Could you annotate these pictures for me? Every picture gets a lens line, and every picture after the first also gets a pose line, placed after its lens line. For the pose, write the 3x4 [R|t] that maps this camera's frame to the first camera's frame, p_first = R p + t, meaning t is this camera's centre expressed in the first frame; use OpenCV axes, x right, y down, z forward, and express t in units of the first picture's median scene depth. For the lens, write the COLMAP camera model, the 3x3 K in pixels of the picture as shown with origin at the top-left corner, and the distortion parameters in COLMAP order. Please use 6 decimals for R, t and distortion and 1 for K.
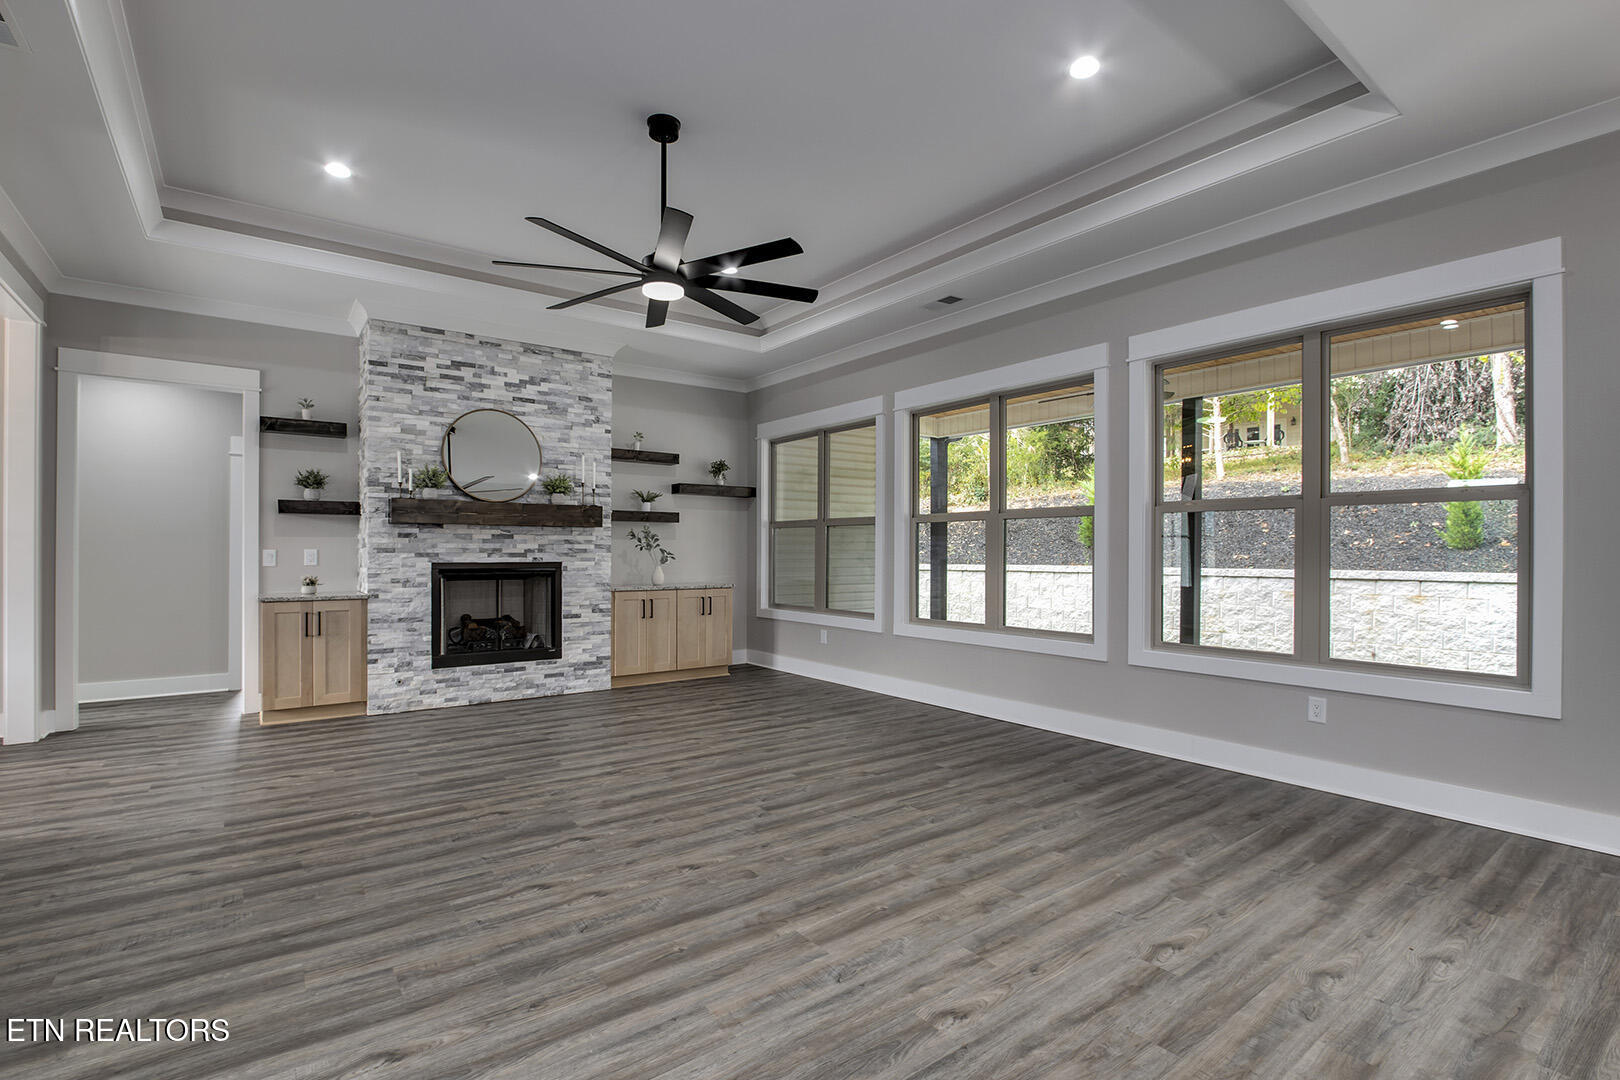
lens RADIAL K [[754.2, 0, 813.3], [0, 754.2, 552.3], [0, 0, 1]] dist [-0.022251, 0.001201]
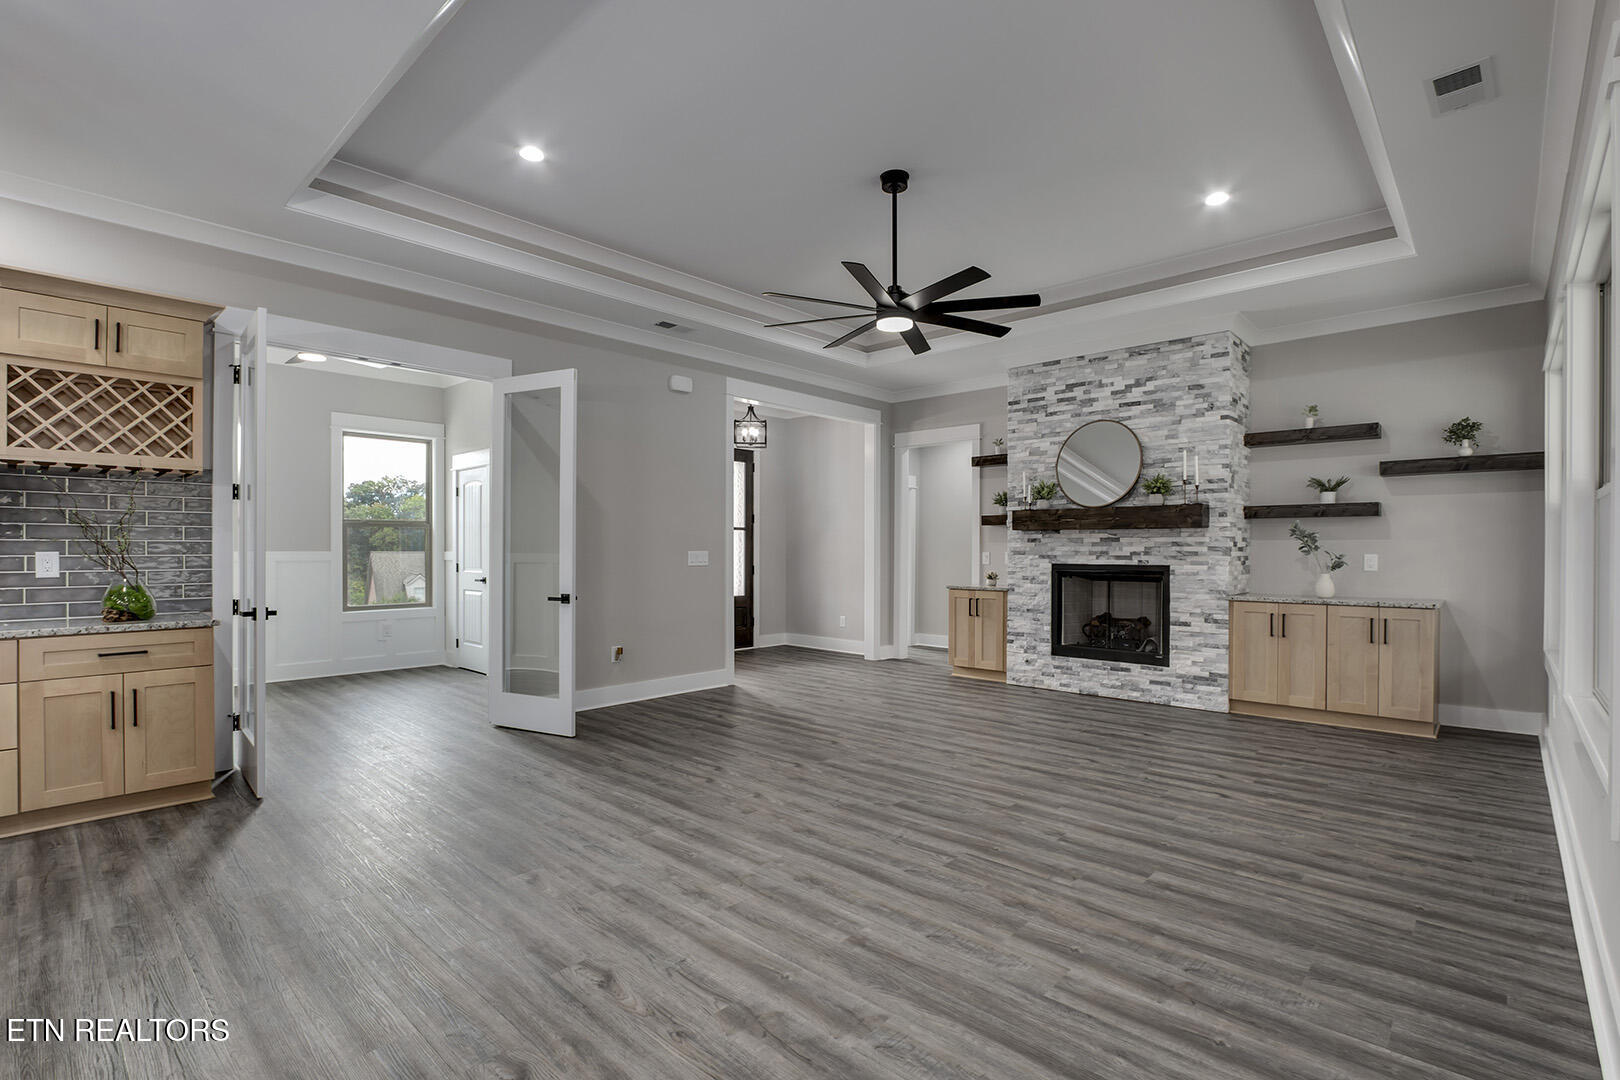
lens RADIAL K [[754.2, 0, 813.3], [0, 754.2, 552.3], [0, 0, 1]] dist [-0.022251, 0.001201]
pose [[0.176029, 0.000484, -0.984385, 0.586846], [-0.004078, 0.999992, -0.000238, -0.001724], [0.984377, 0.004056, 0.176030, 0.444130]]
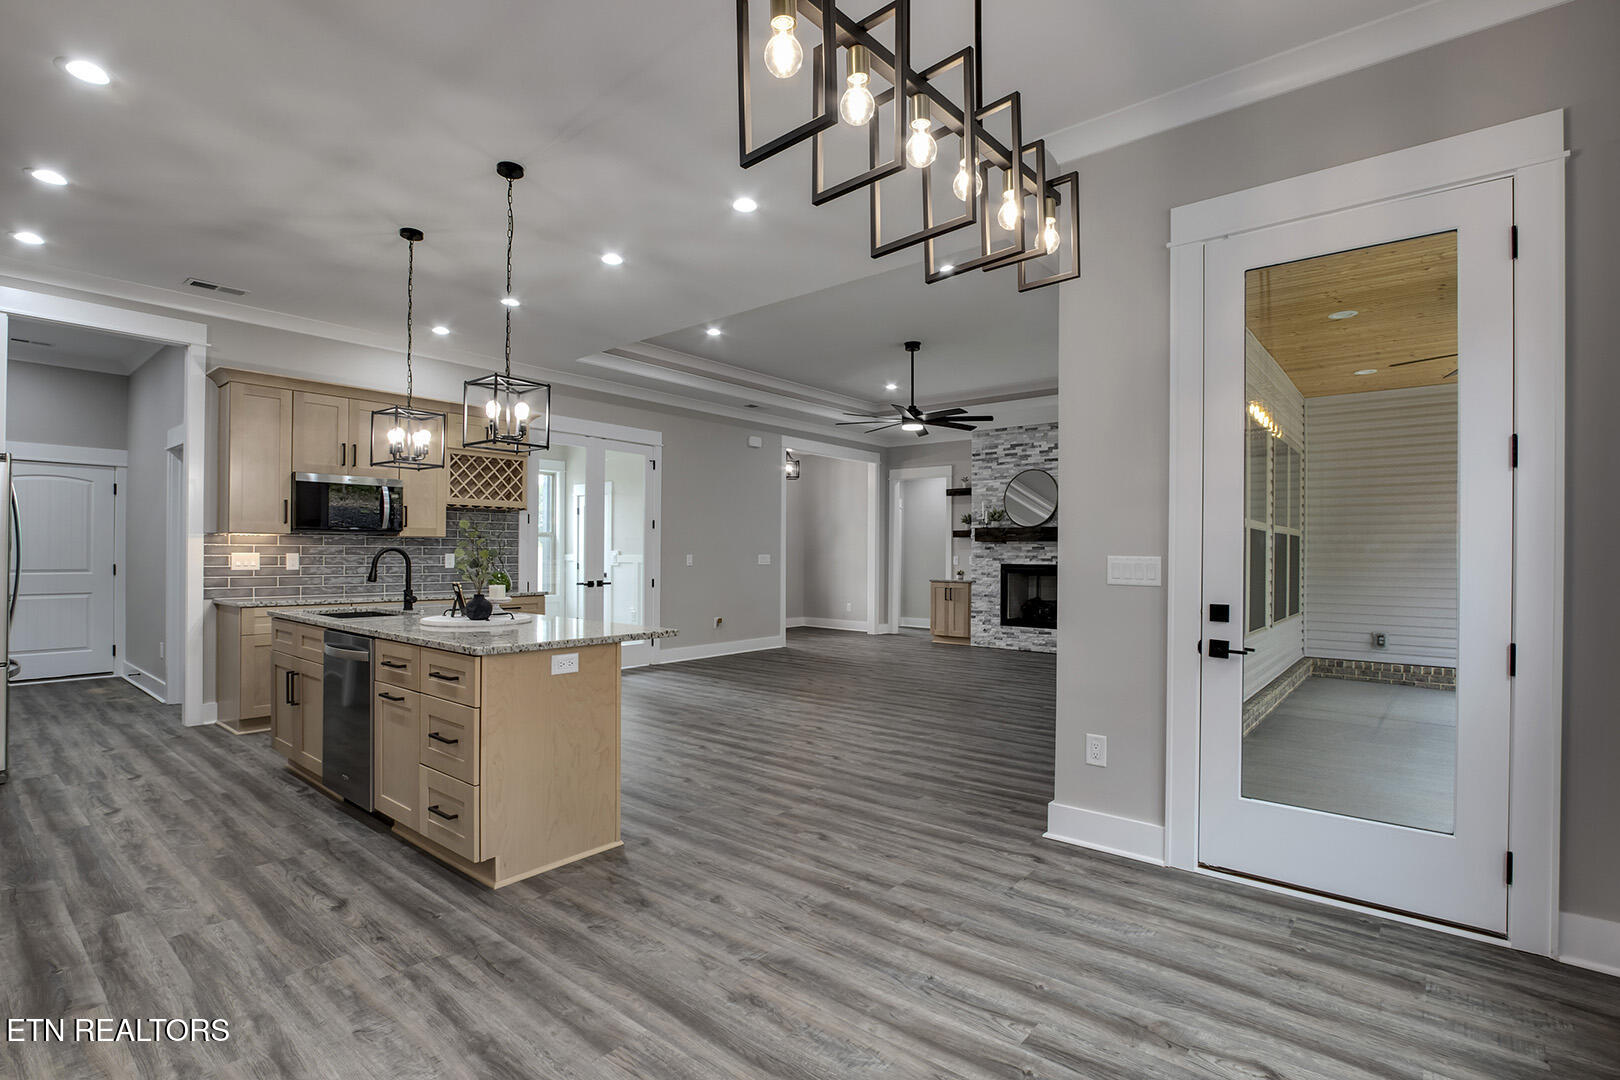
lens RADIAL K [[754.2, 0, 813.3], [0, 754.2, 552.3], [0, 0, 1]] dist [-0.022251, 0.001201]
pose [[0.230841, -0.005215, -0.972978, 1.111657], [-0.007133, 0.999950, -0.007052, 0.002643], [0.972965, 0.008568, 0.230792, 0.182100]]
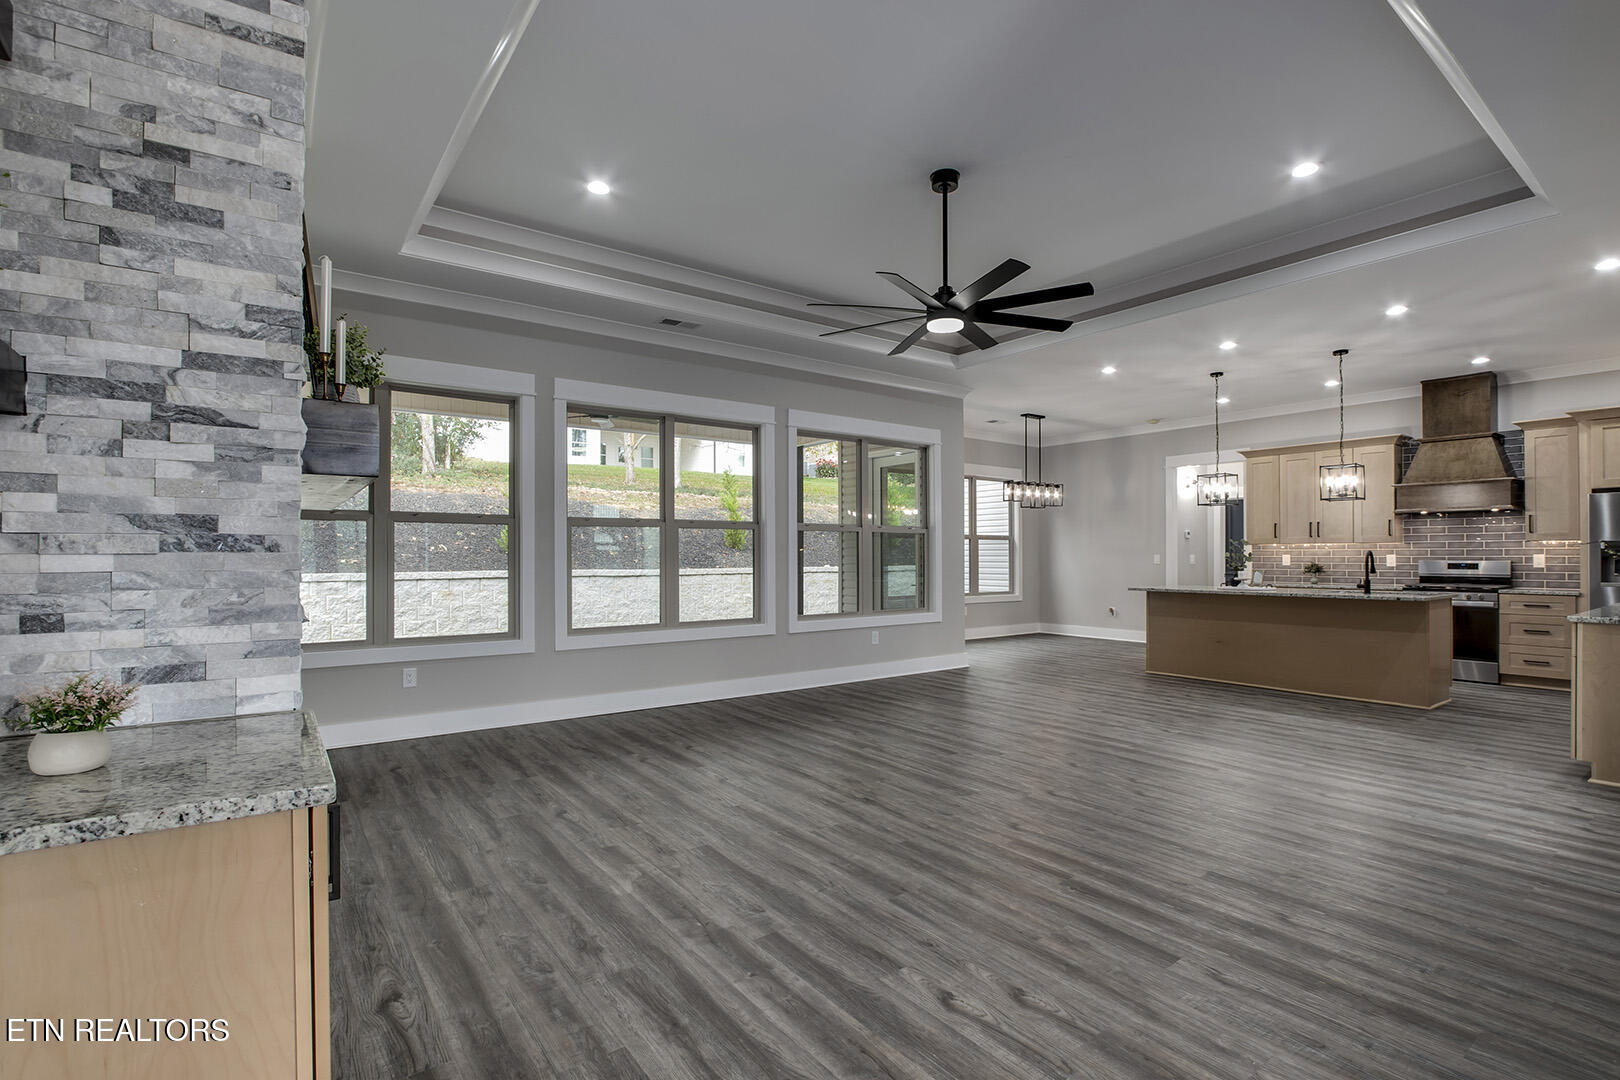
lens RADIAL K [[754.2, 0, 813.3], [0, 754.2, 552.3], [0, 0, 1]] dist [-0.022251, 0.001201]
pose [[0.011787, 0.001625, 0.999929, -0.868590], [0.002475, 0.999996, -0.001655, -0.005002], [-0.999927, 0.002495, 0.011783, 0.775252]]
